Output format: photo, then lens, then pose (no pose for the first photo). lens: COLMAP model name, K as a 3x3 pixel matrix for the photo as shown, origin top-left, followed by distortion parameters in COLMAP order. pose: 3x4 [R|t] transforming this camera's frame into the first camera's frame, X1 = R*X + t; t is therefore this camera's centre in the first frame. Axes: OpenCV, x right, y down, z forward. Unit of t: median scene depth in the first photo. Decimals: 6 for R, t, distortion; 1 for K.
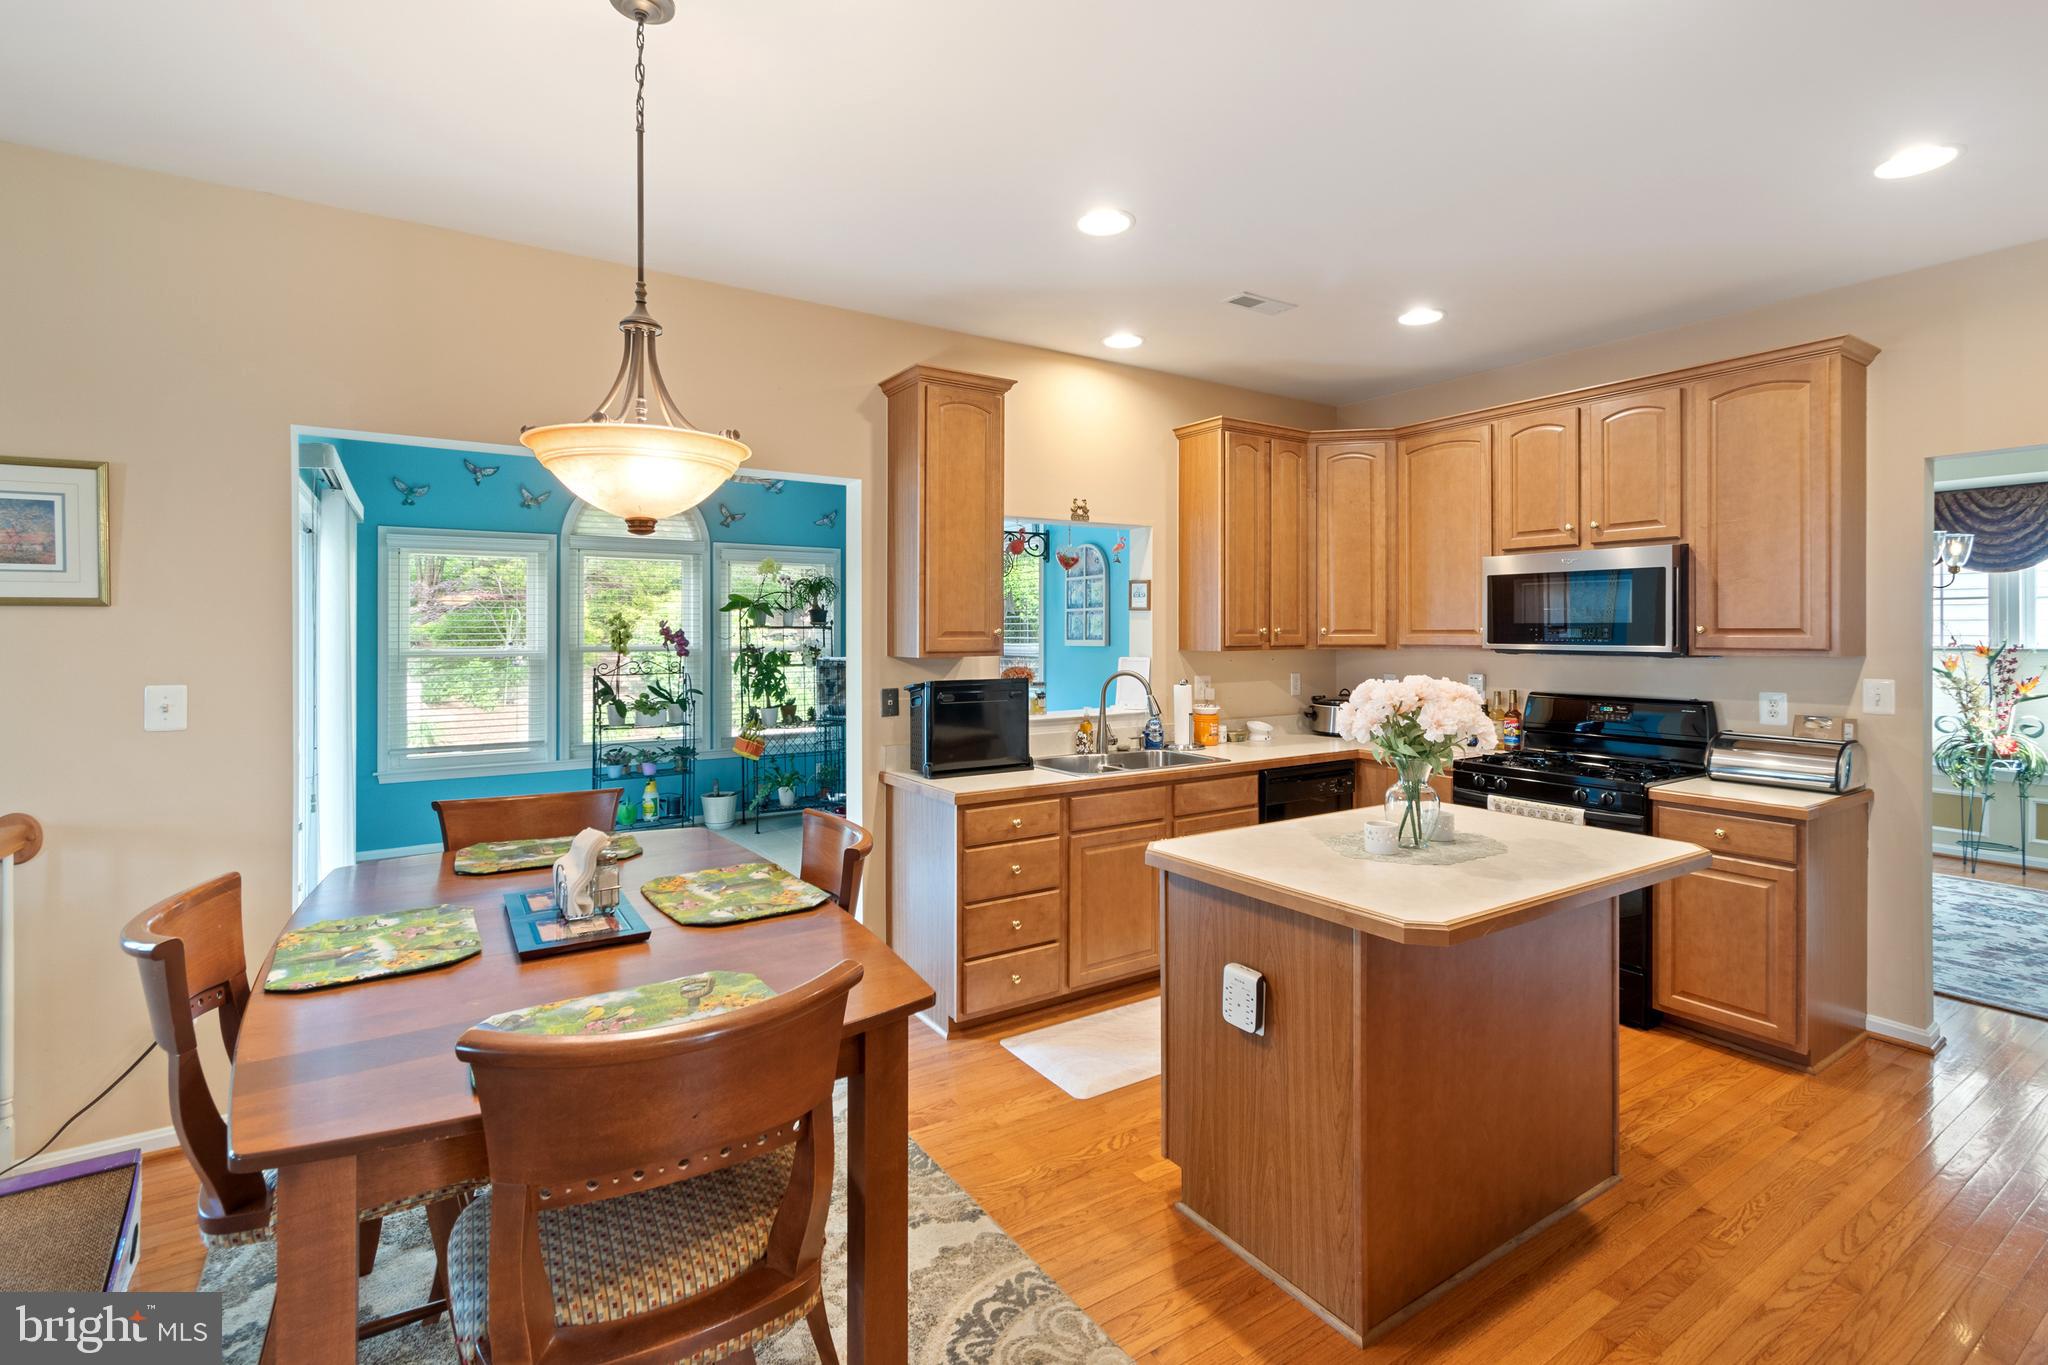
lens RADIAL K [[938.3, 0, 1028.0], [0, 938.3, 627.6], [0, 0, 1]] dist [-0.000715, -0.000184]
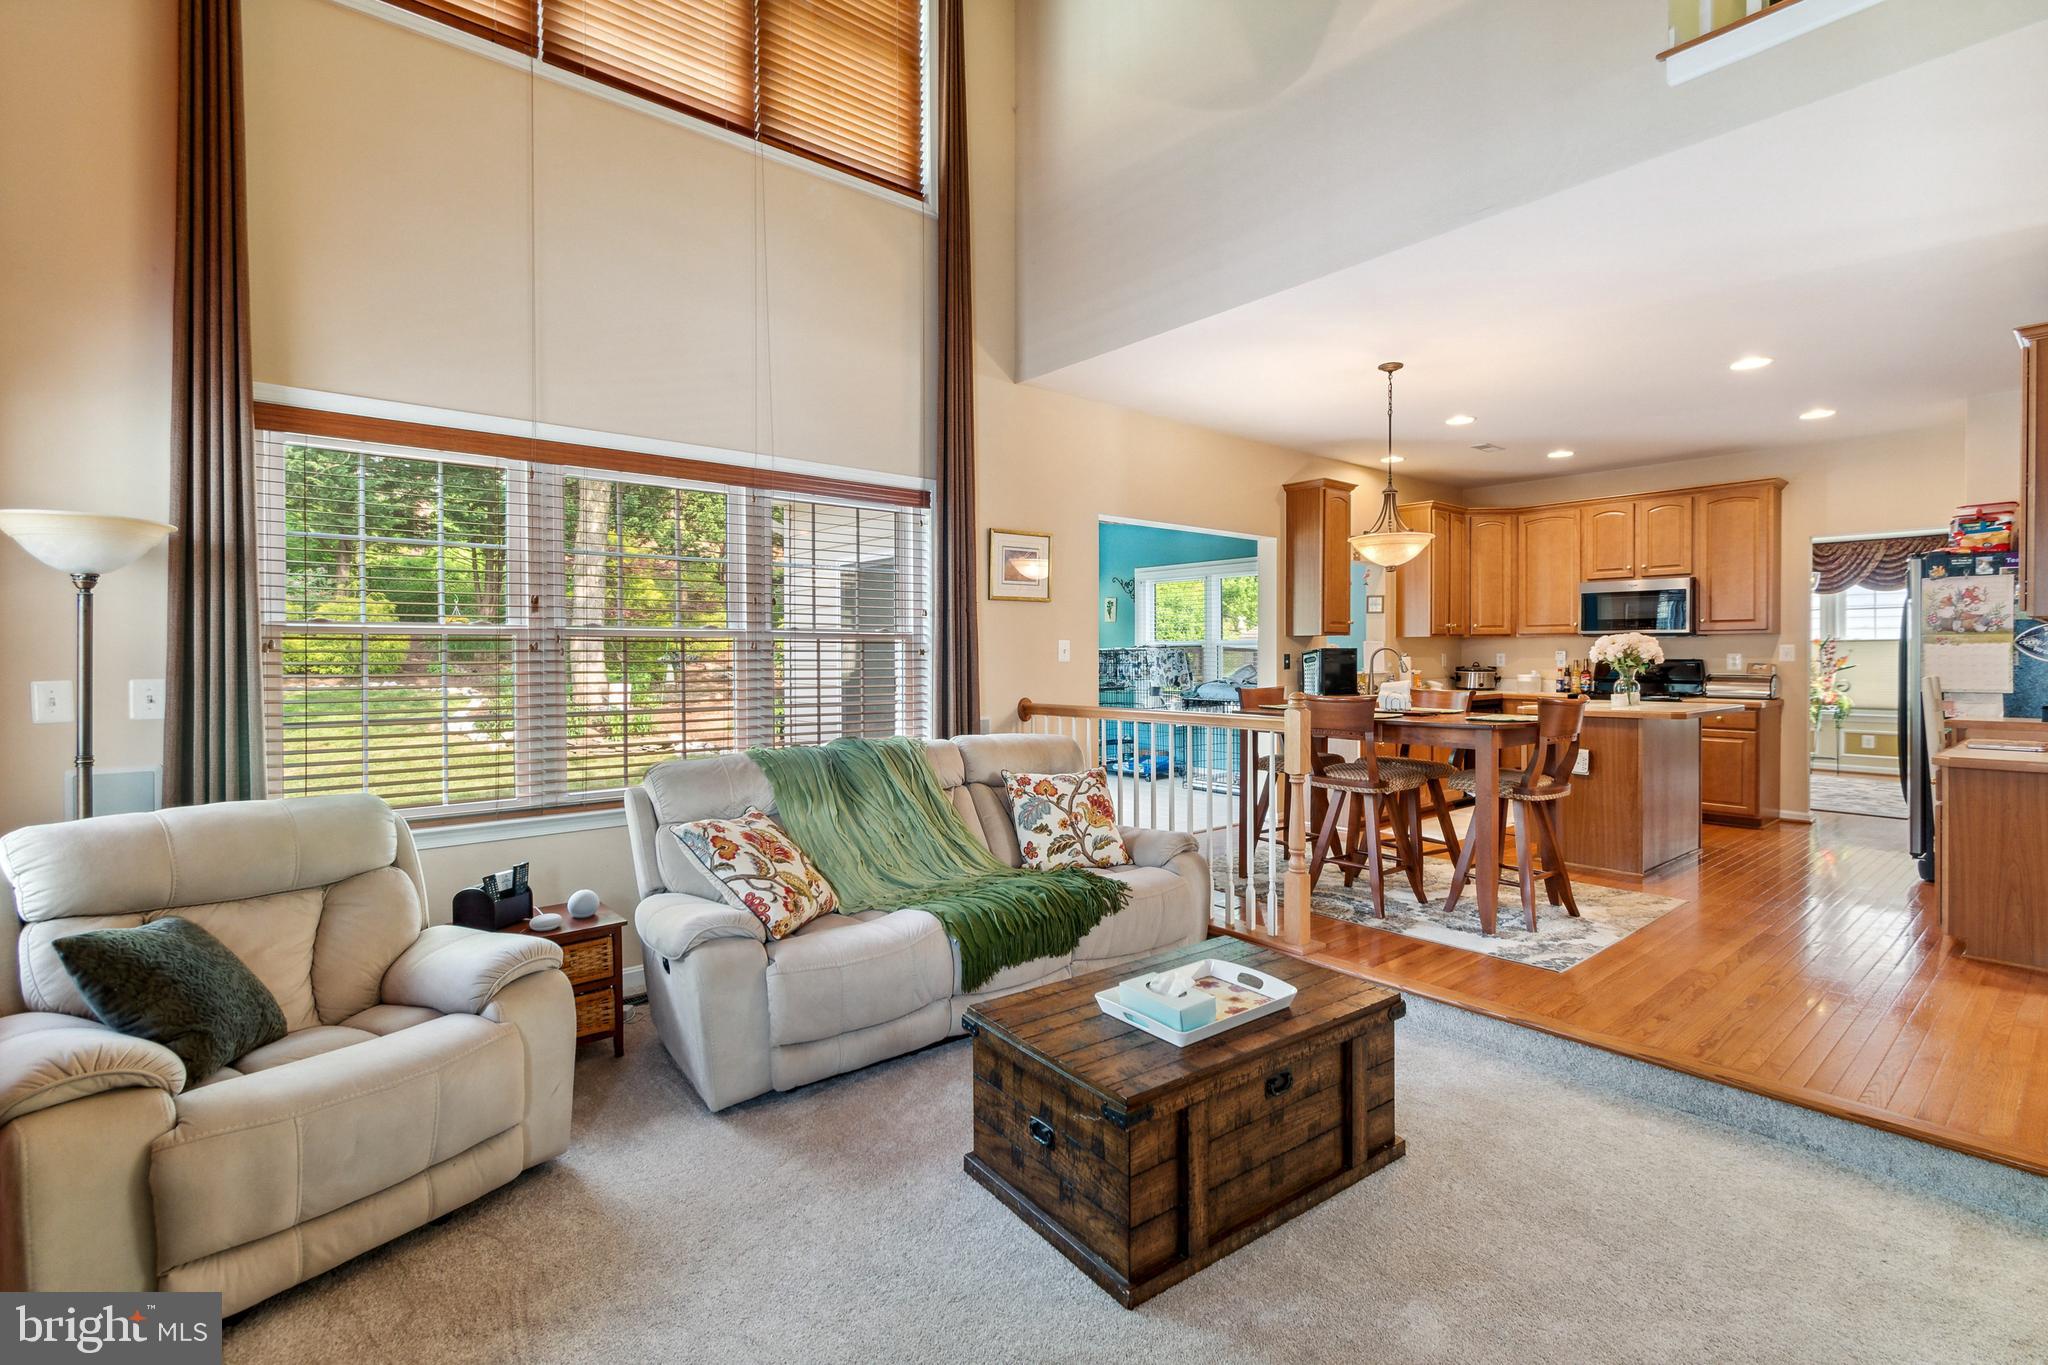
lens RADIAL K [[935.3, 0, 1031.4], [0, 935.3, 658.5], [0, 0, 1]] dist [0.003457, 0.000111]
pose [[0.992348, -0.002509, 0.123449, -0.794847], [0.001496, 0.999964, 0.008302, 0.053789], [-0.123465, -0.008054, 0.992316, -0.668638]]
